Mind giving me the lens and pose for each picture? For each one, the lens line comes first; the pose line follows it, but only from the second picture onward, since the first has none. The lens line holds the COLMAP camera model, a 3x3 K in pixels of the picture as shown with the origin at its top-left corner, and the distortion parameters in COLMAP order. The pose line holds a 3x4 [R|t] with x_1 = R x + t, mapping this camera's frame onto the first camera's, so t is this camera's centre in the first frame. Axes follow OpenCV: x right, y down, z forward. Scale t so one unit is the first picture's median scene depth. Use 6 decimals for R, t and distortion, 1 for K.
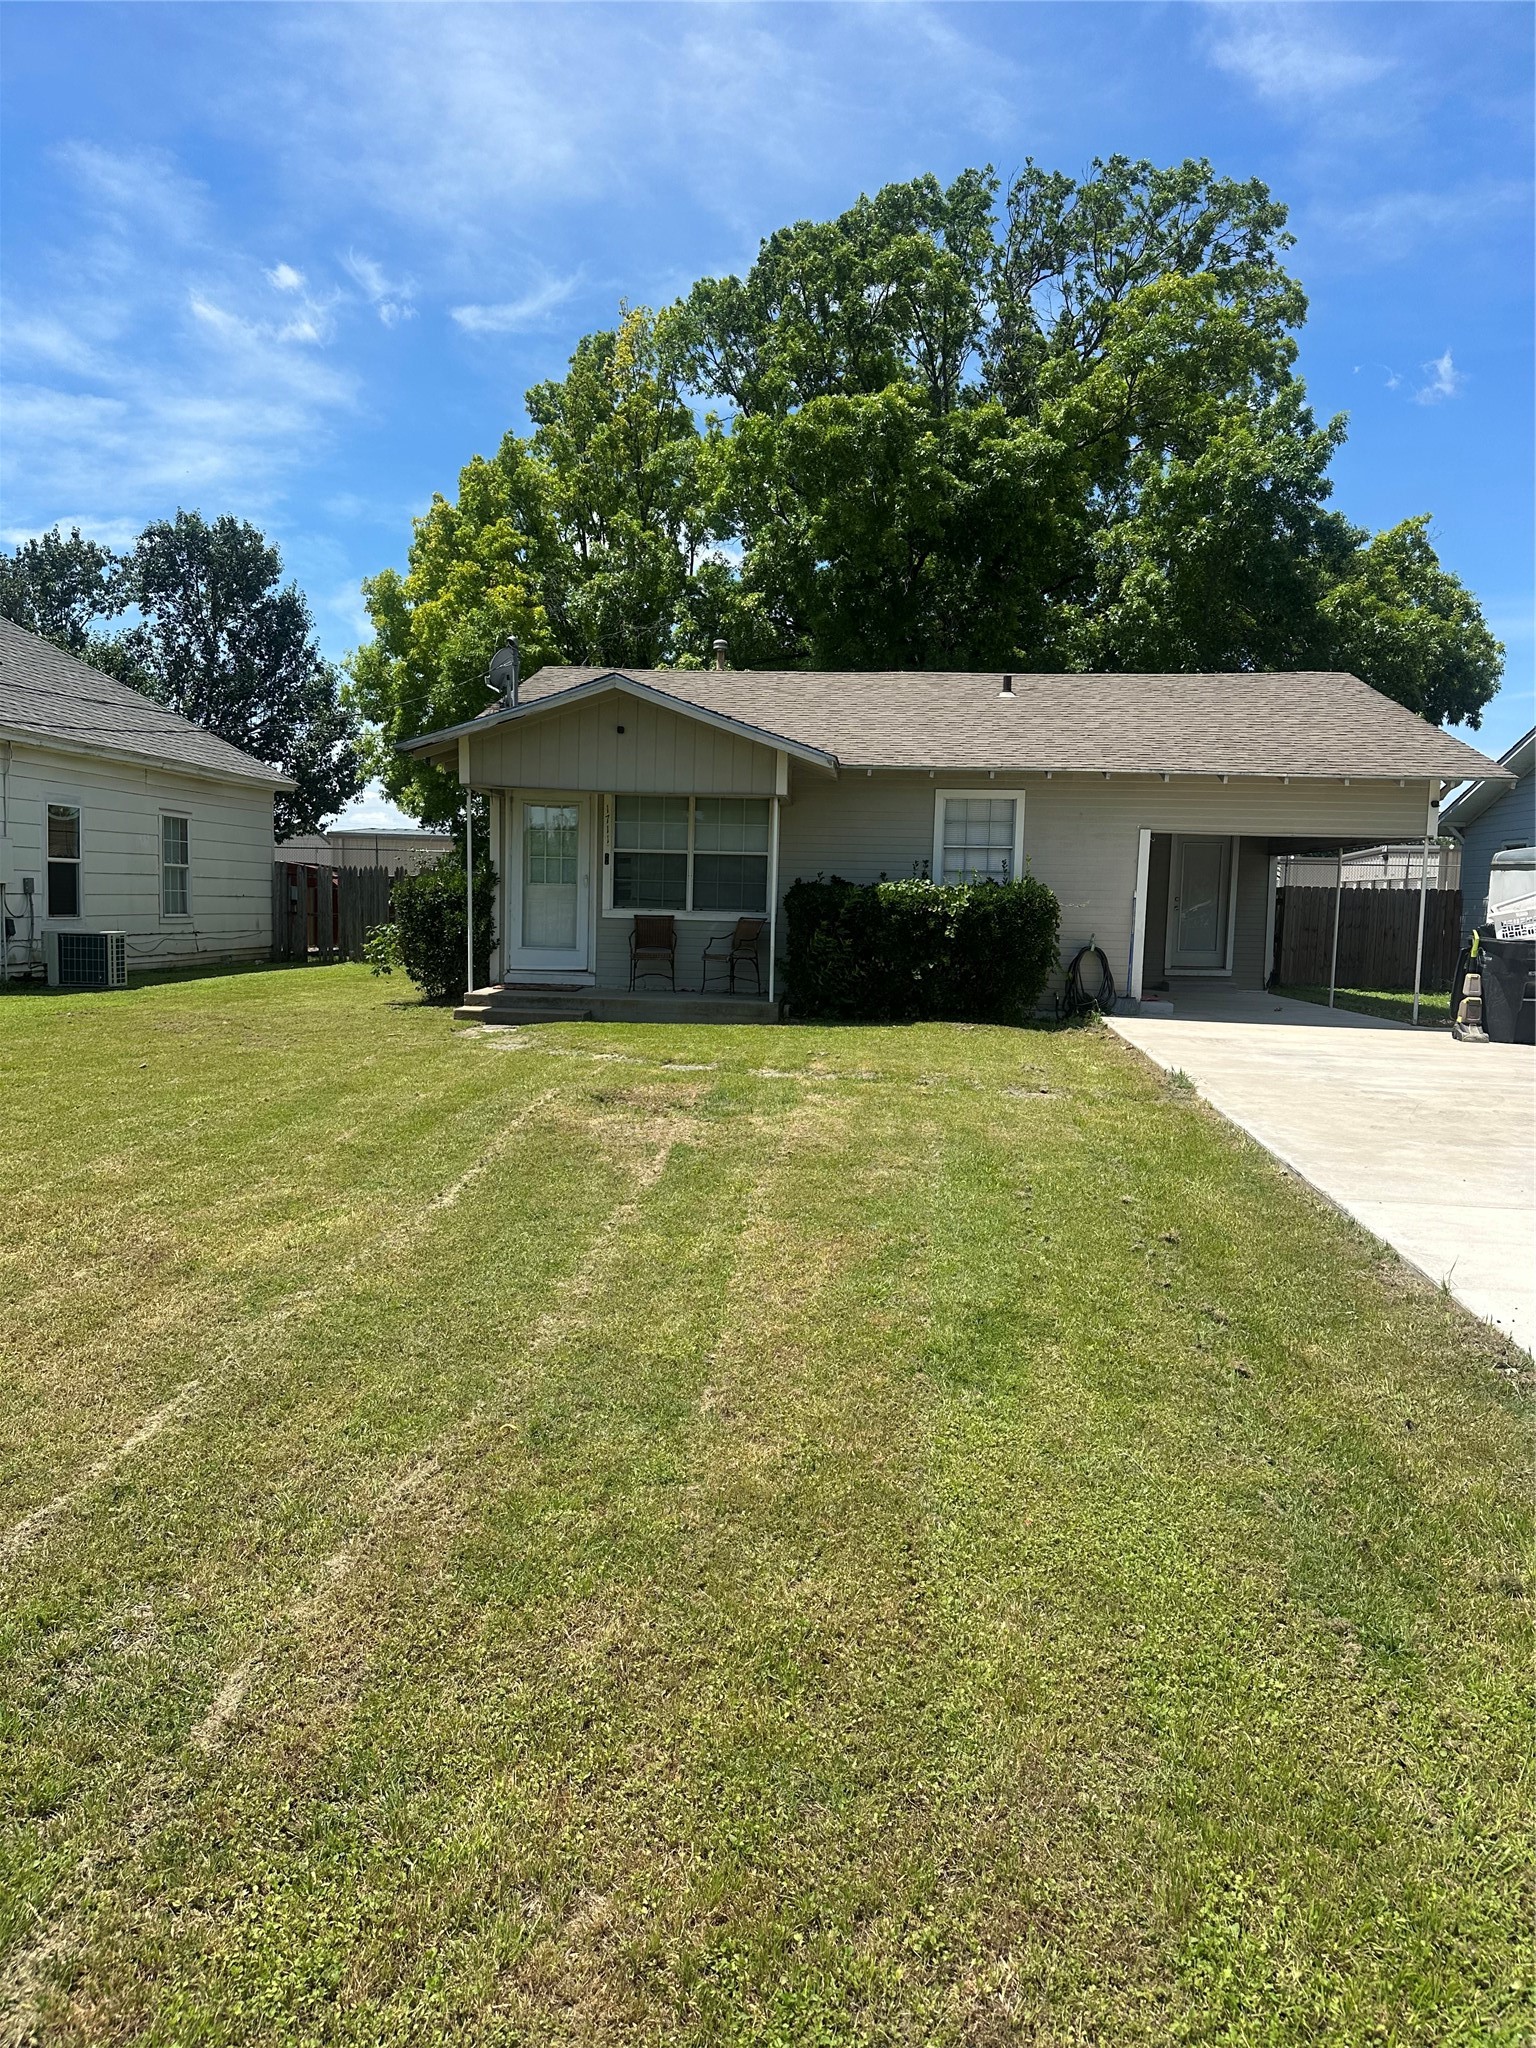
lens RADIAL K [[1436.6, 0, 768.0], [0, 1436.6, 1024.0], [0, 0, 1]] dist [0.065481, -0.053617]
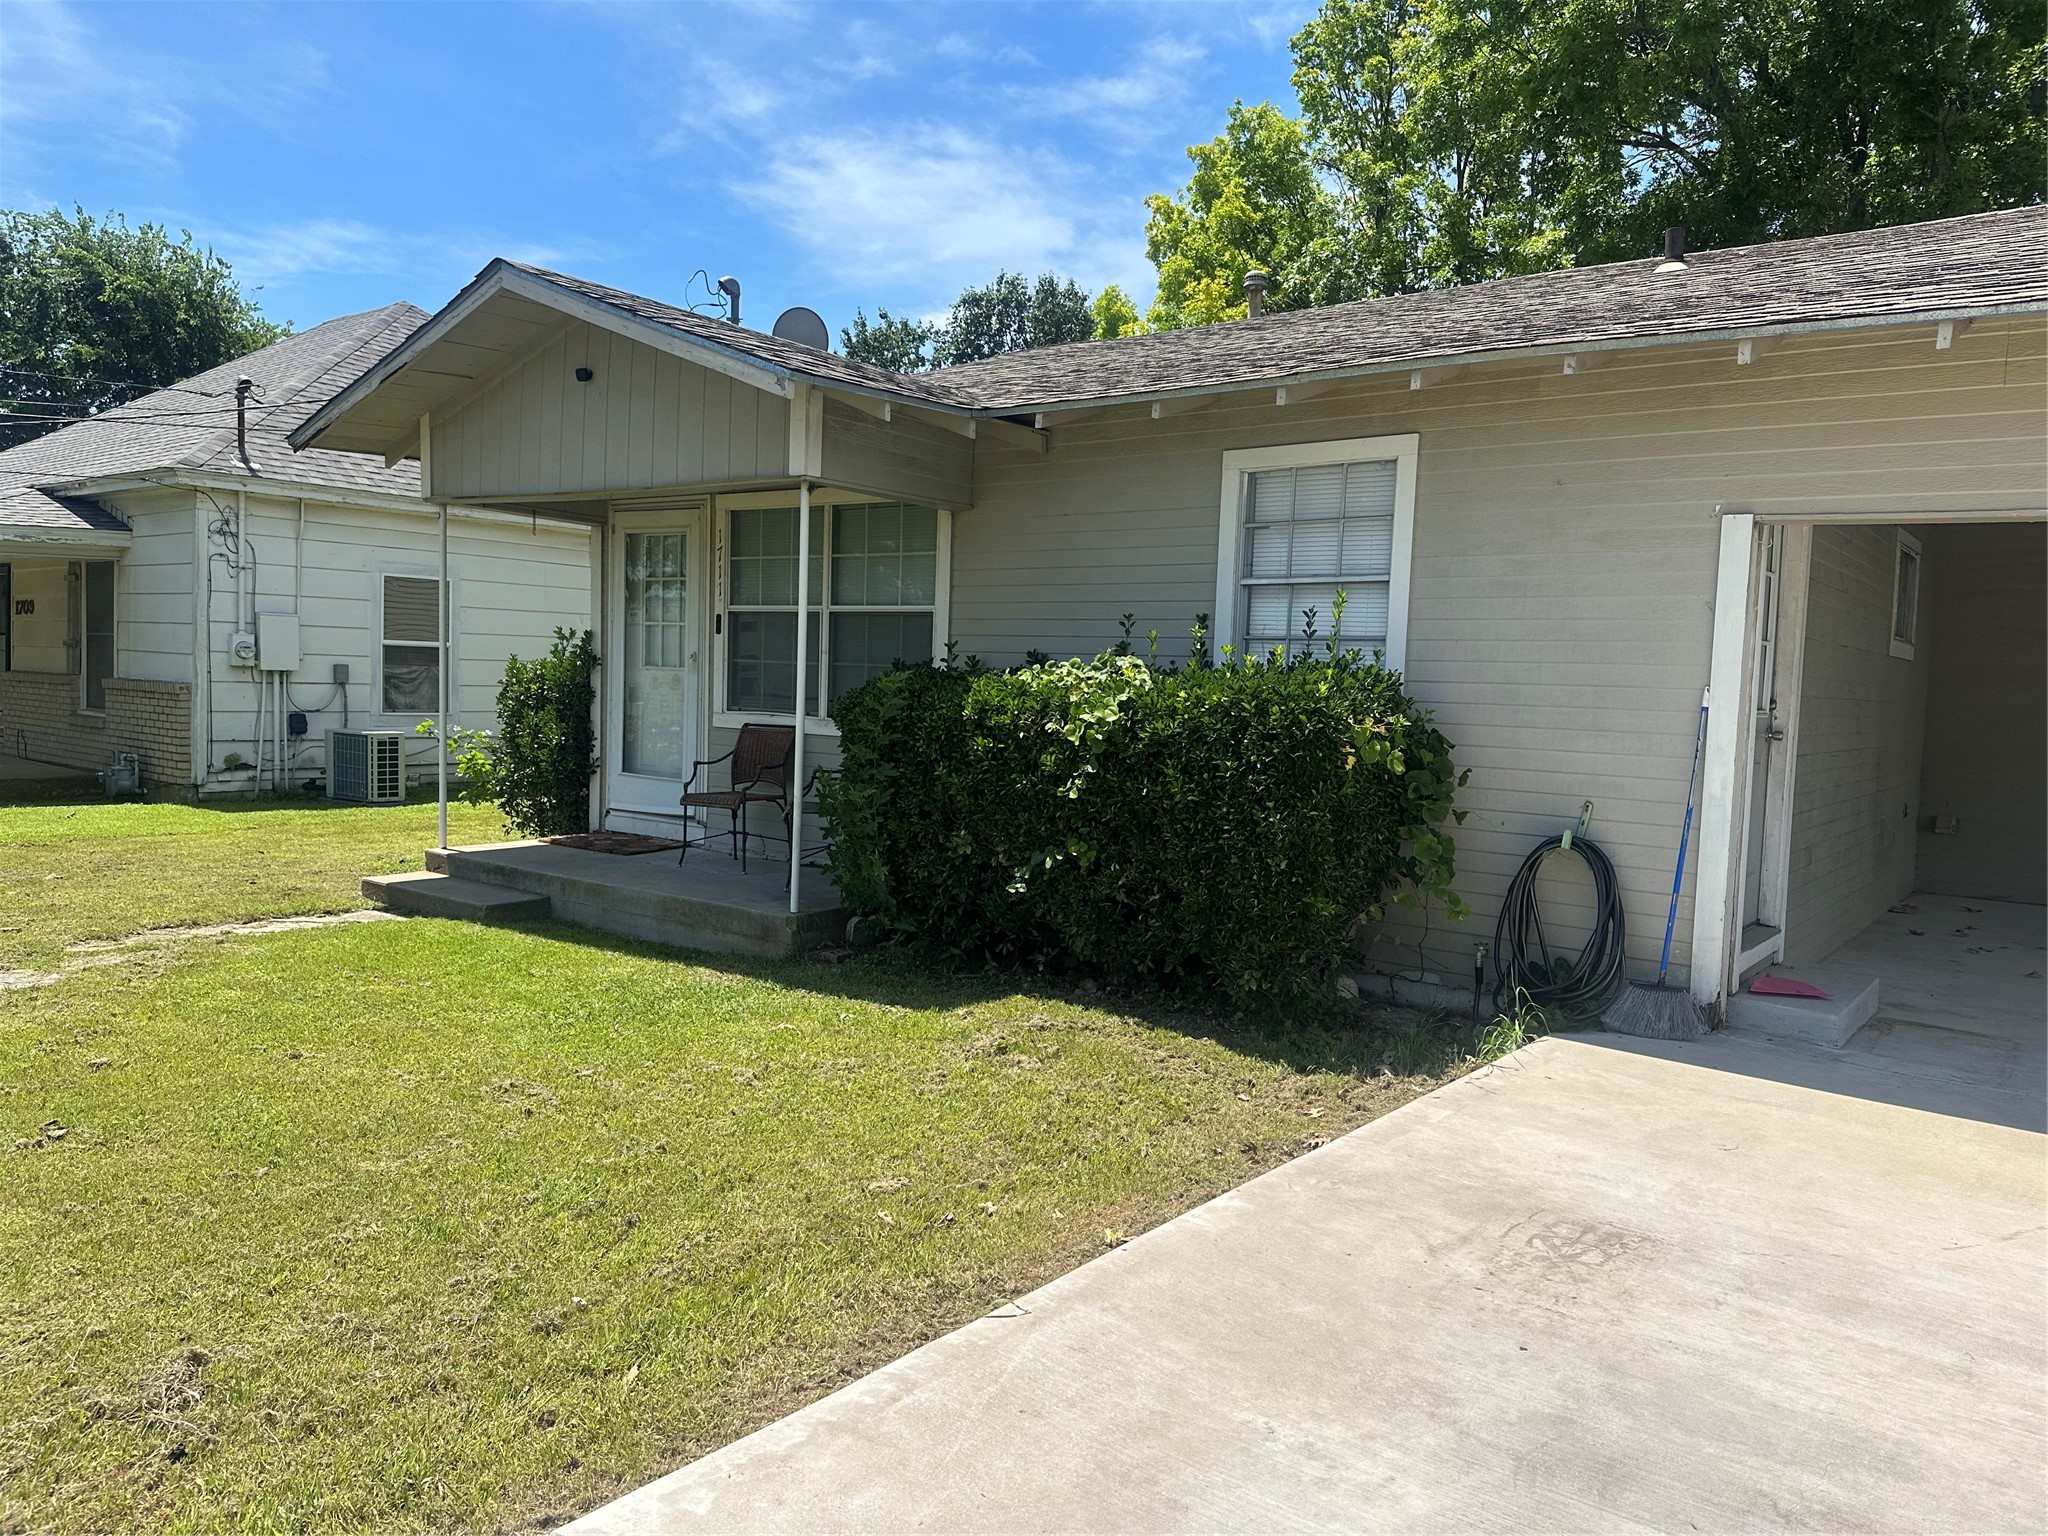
lens RADIAL K [[1469.4, 0, 1025.1], [0, 1469.4, 780.2], [0, 0, 1]] dist [0.074264, -0.092806]
pose [[0.836947, 0.042989, -0.545593, 0.313333], [-0.060185, 0.998093, -0.013681, -0.053665], [0.543965, 0.044287, 0.837938, 0.595563]]
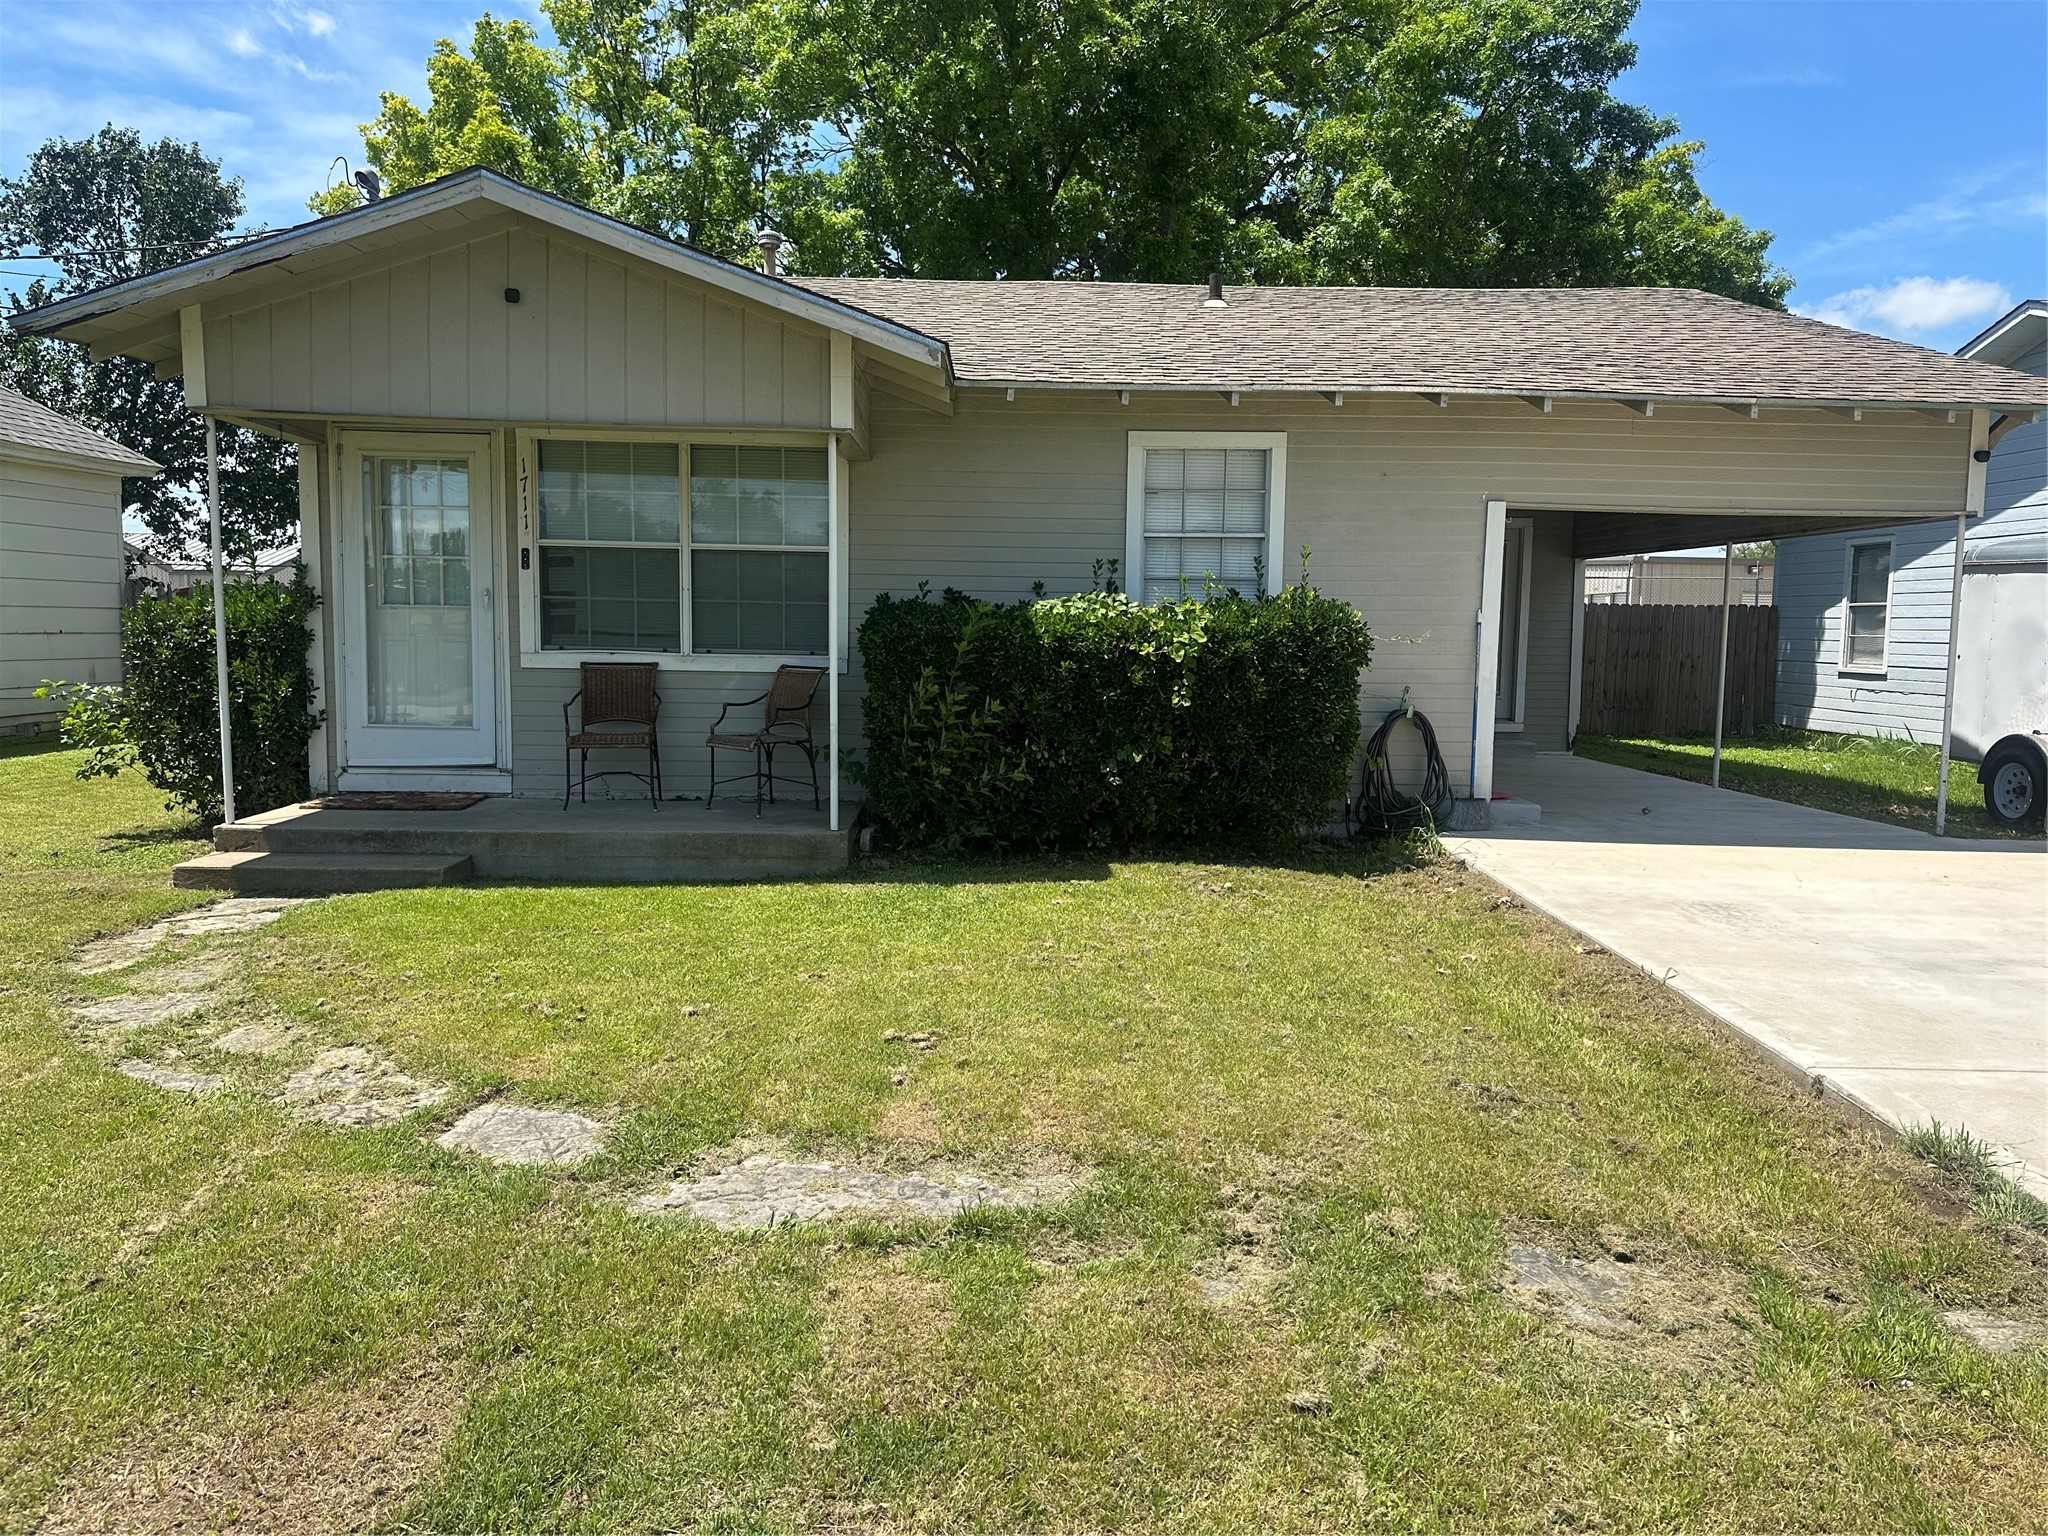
lens RADIAL K [[1436.6, 0, 1059.6], [0, 1436.6, 767.7], [0, 0, 1]] dist [0.065481, -0.053617]
pose [[0.993532, -0.021122, 0.111574, 0.024560], [0.019499, 0.999688, 0.015622, -0.041950], [-0.111869, -0.013345, 0.993633, 0.445757]]
